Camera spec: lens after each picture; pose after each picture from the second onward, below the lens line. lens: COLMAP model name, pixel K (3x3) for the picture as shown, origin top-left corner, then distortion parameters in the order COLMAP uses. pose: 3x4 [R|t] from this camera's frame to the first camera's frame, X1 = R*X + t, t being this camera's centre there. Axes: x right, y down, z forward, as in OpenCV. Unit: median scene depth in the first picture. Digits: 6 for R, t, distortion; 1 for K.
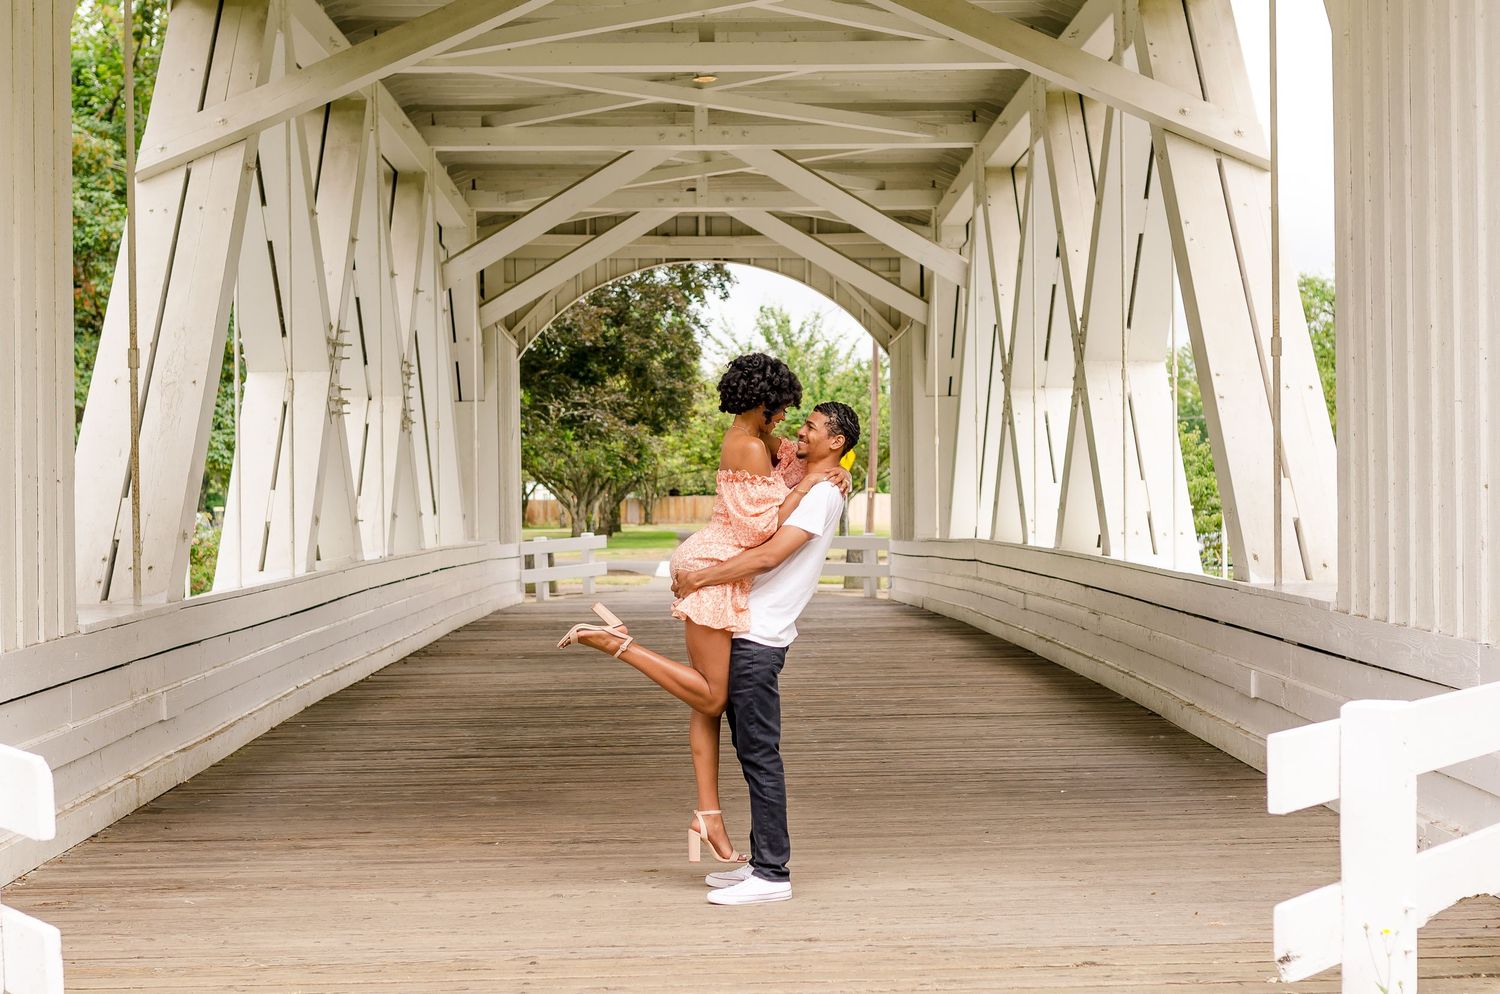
lens RADIAL K [[2401.5, 0, 750.0], [0, 2401.5, 497.0], [0, 0, 1]] dist [0.008241, -0.029280]
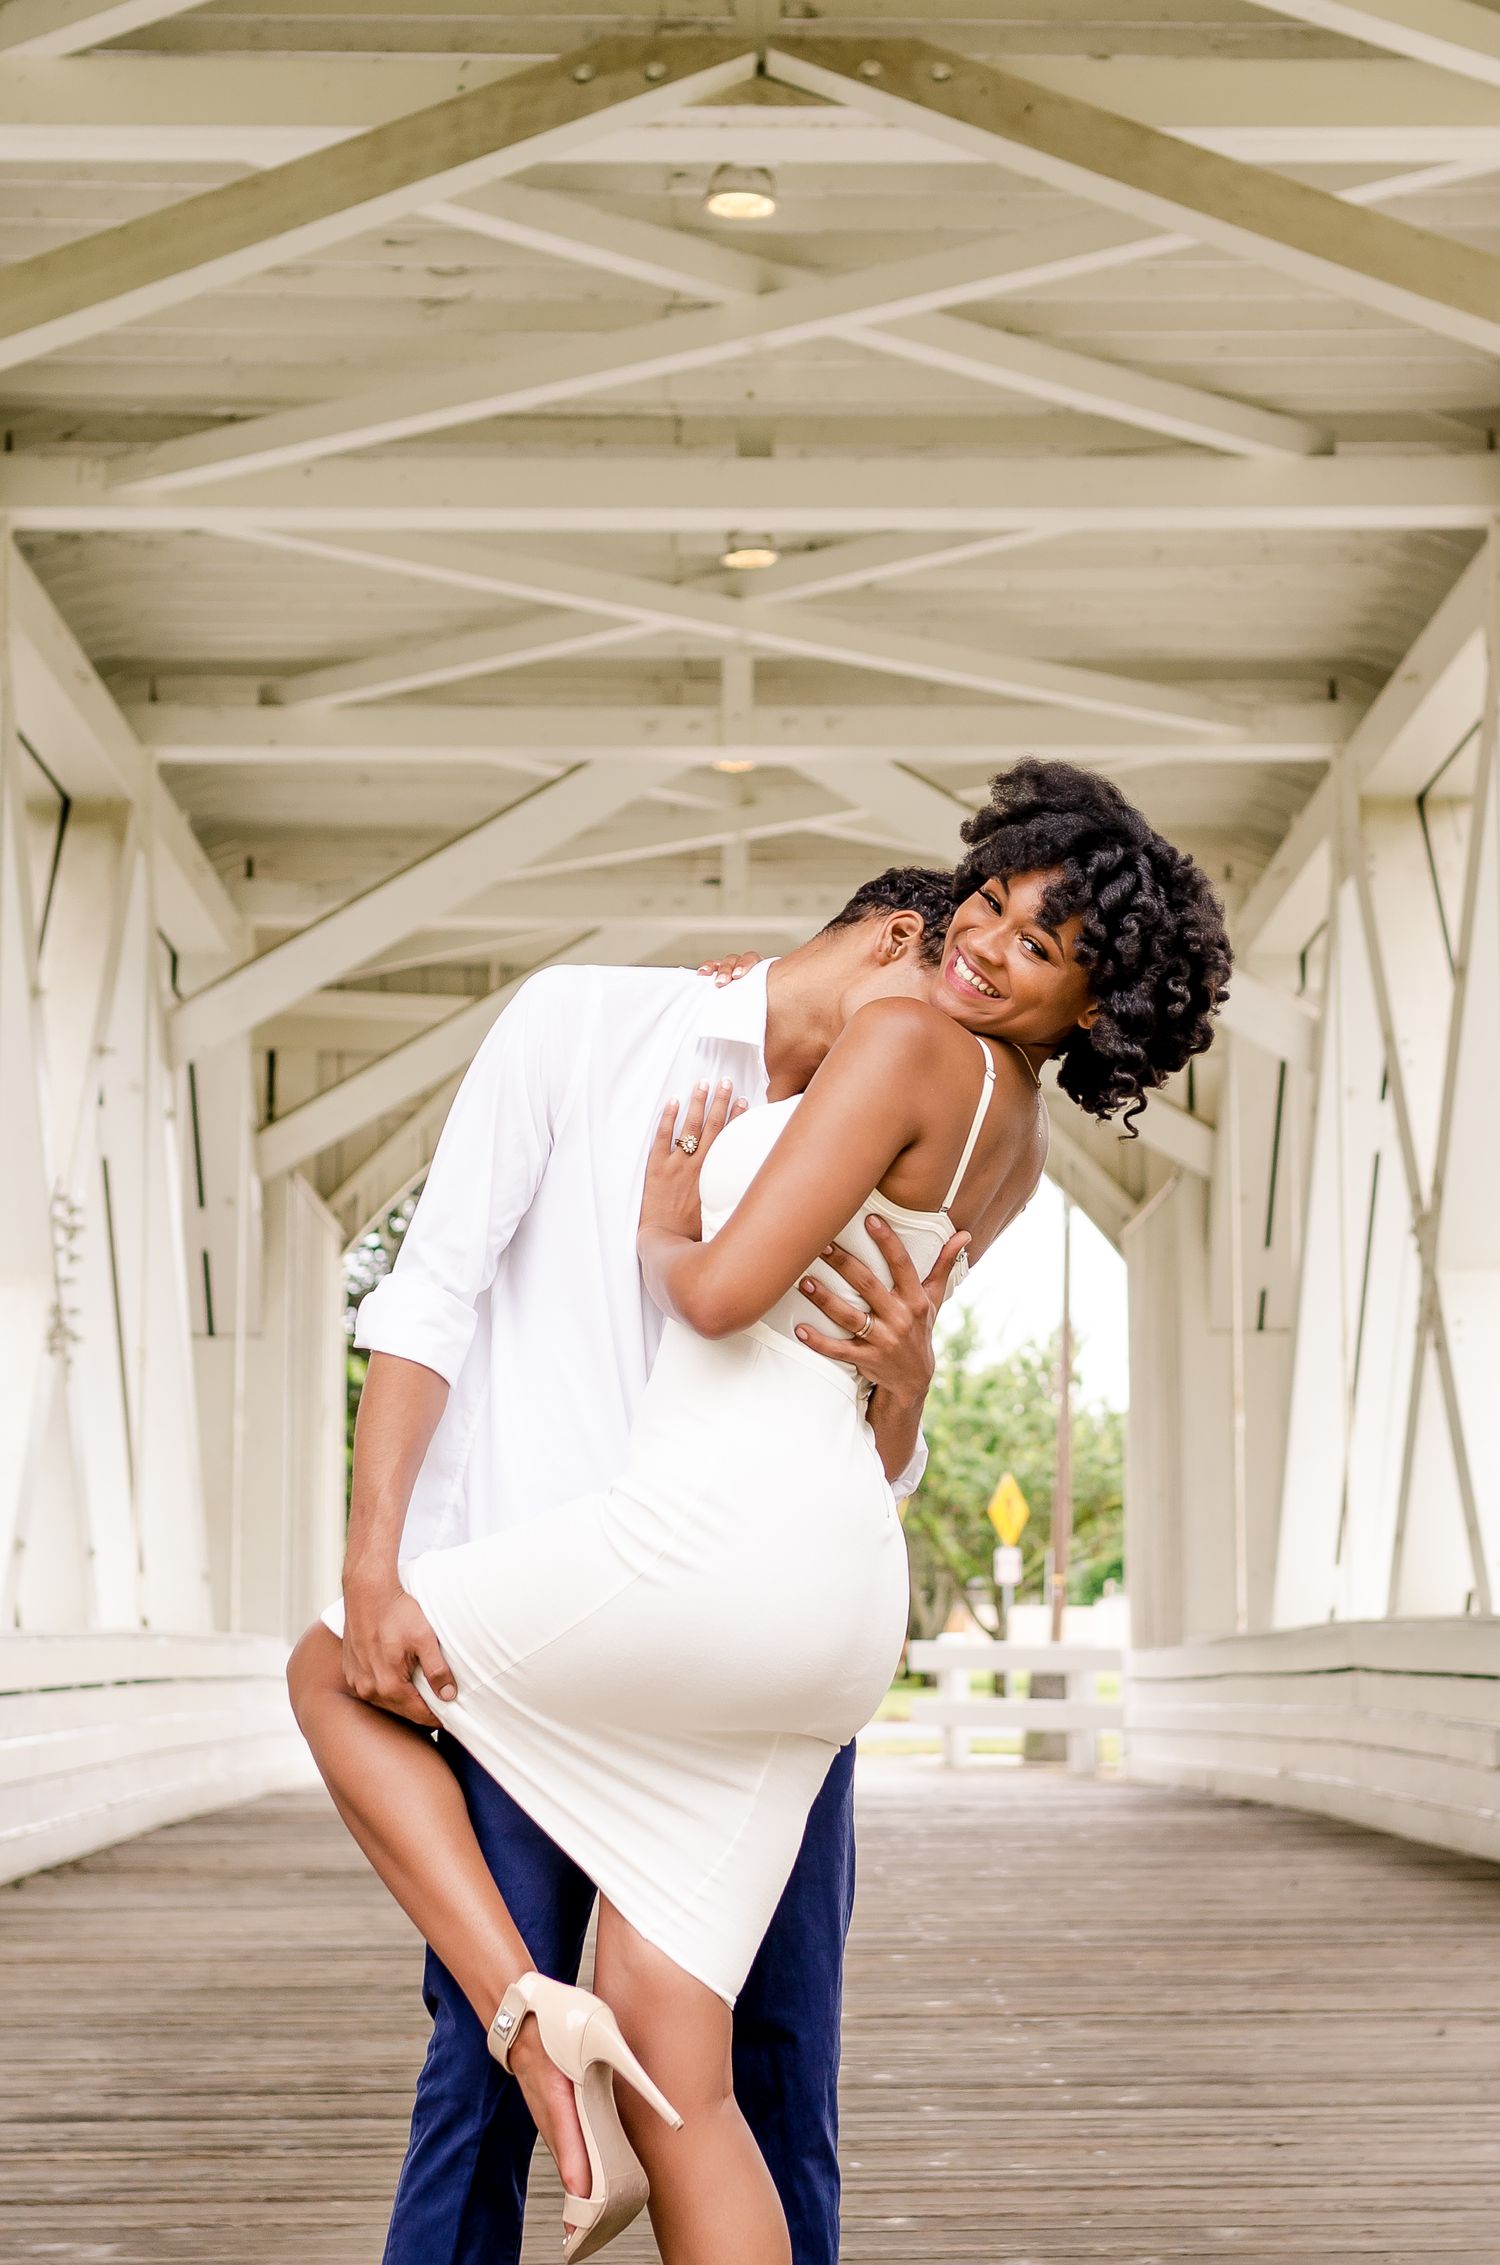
lens RADIAL K [[3626.3, 0, 782.5], [0, 3626.3, 1132.6], [0, 0, 1]] dist [0.008241, -0.029280]
pose [[0.999969, 0.007905, 0.000262, -0.011448], [-0.007762, 0.987140, -0.159668, 0.037149], [-0.001521, 0.159661, 0.987171, 0.338242]]
